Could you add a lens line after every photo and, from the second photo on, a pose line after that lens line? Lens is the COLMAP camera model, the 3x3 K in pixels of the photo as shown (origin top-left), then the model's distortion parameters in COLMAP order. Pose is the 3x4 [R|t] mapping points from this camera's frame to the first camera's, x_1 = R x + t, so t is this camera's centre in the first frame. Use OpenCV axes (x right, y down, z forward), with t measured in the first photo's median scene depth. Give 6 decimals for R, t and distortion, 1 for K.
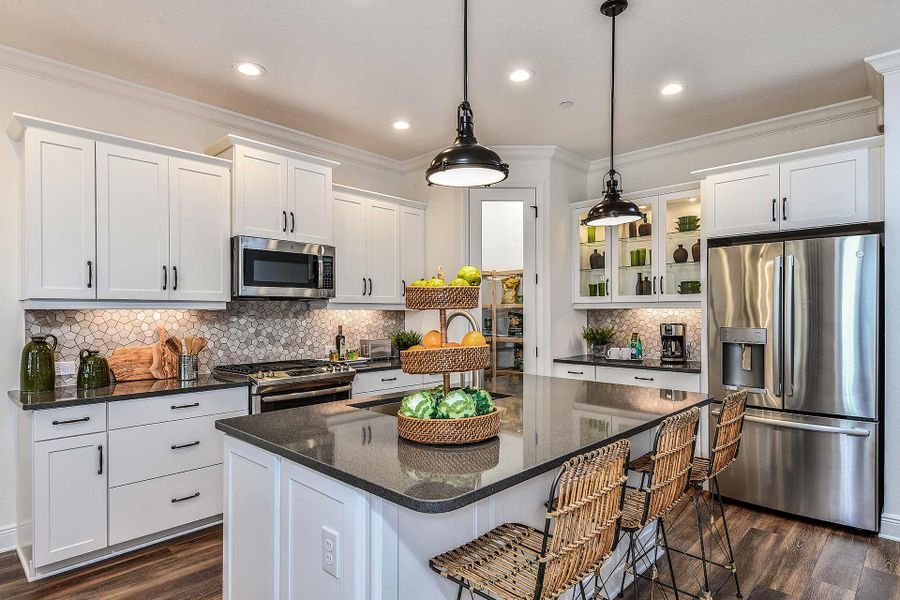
lens RADIAL K [[491.9, 0, 448.1], [0, 491.9, 311.0], [0, 0, 1]] dist [0.073148, -0.000031]
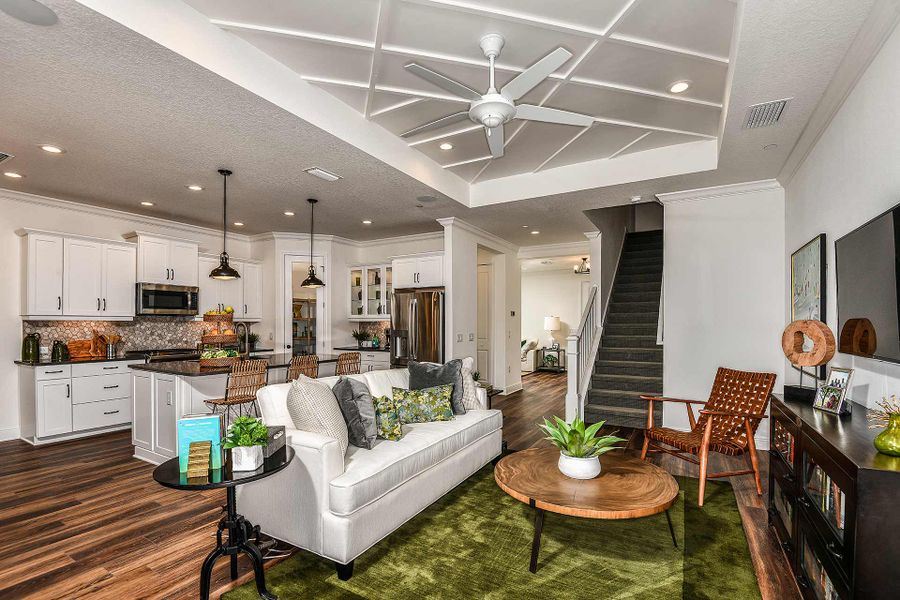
lens RADIAL K [[424.1, 0, 451.5], [0, 424.1, 323.1], [0, 0, 1]] dist [-0.001492, -0.000255]
pose [[0.975152, 0.005384, 0.221471, 0.374979], [-0.006031, 0.999979, 0.002245, -0.004922], [-0.221454, -0.003525, 0.975164, -0.828629]]
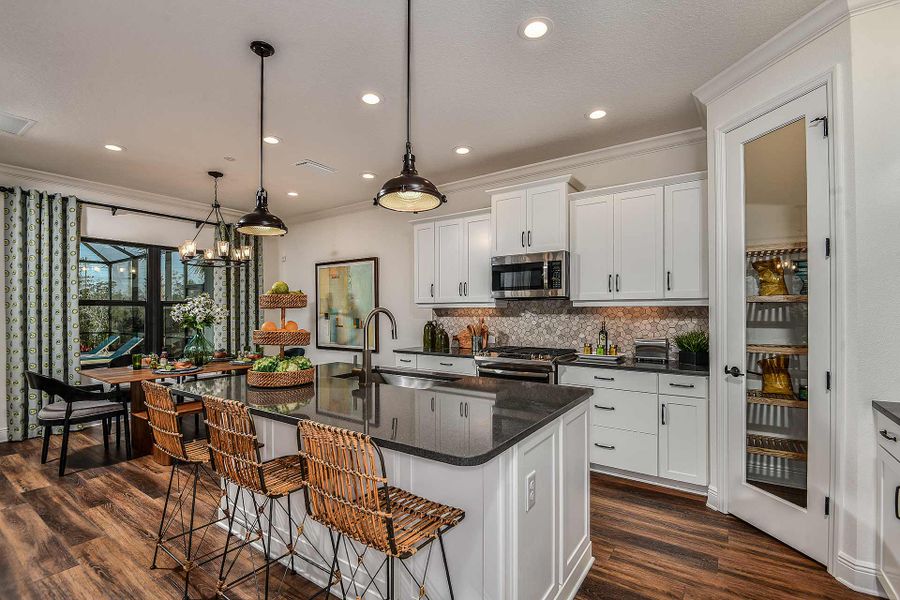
lens RADIAL K [[419.6, 0, 427.5], [0, 419.6, 309.1], [0, 0, 1]] dist [-0.000367, -0.000080]
pose [[0.138192, 0.000424, -0.990405, 0.730704], [0.007909, 0.999968, 0.001532, -0.001511], [0.990374, -0.008045, 0.138184, 0.603490]]
